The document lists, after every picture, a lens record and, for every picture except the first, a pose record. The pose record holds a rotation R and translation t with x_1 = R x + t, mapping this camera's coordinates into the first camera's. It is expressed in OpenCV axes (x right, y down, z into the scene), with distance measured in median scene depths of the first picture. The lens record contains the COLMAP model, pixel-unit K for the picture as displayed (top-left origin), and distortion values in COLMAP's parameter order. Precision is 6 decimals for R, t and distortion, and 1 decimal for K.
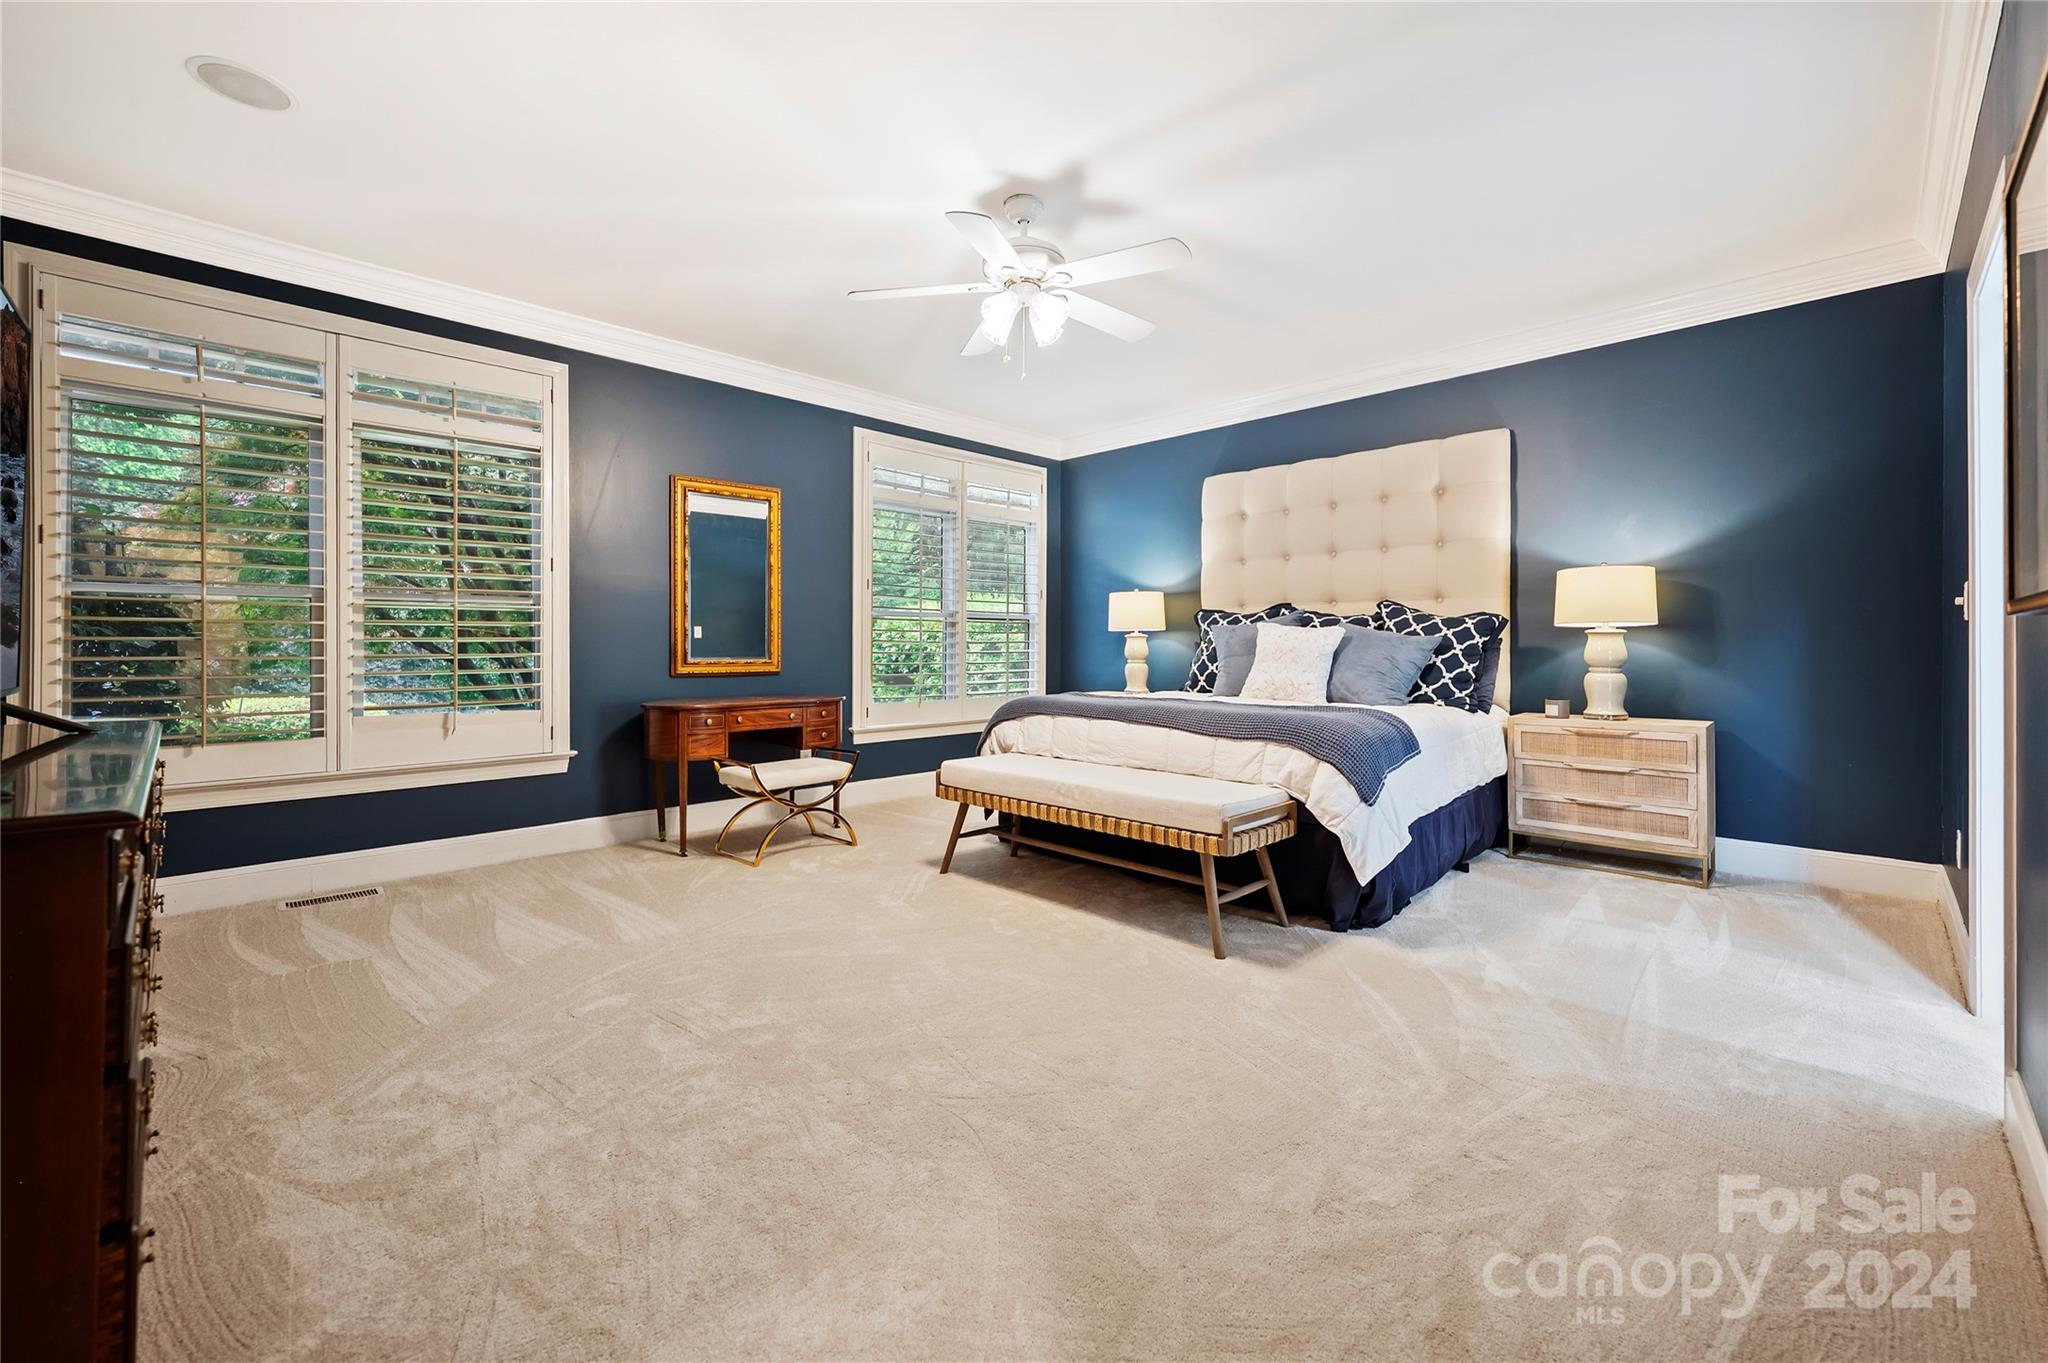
lens RADIAL K [[843.5, 0, 1016.6], [0, 843.5, 639.2], [0, 0, 1]] dist [-0.000186, -0.000023]
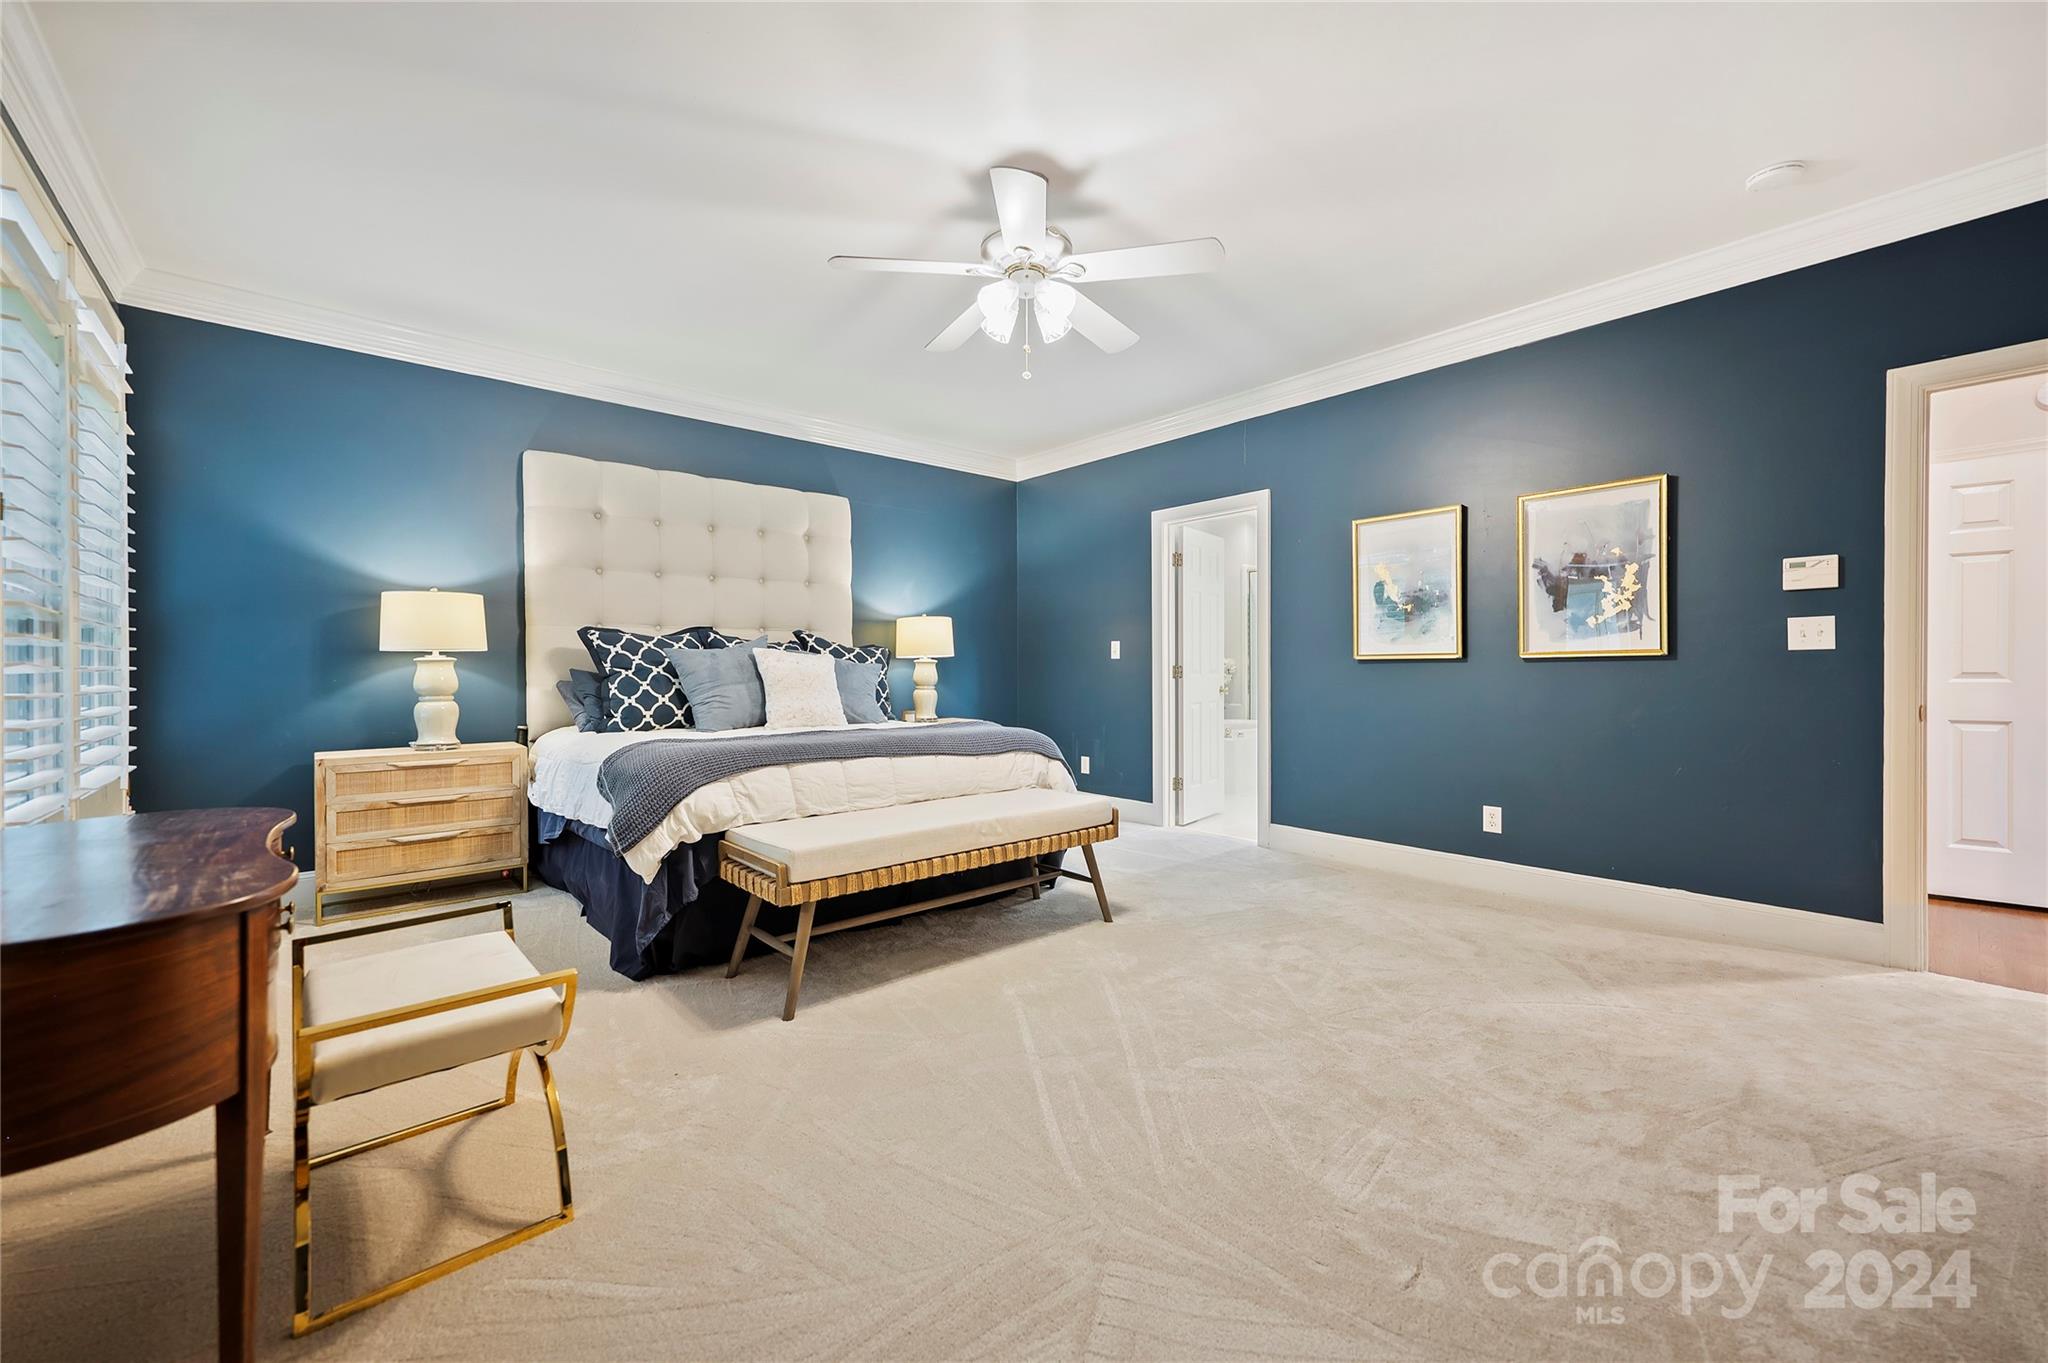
lens RADIAL K [[819.5, 0, 1014.8], [0, 819.5, 674.2], [0, 0, 1]] dist [0.001786, 0.000118]
pose [[0.068271, -0.002045, 0.997665, -0.588704], [-0.003044, 0.999993, 0.002258, 0.006329], [-0.997662, -0.003191, 0.068264, 0.642625]]
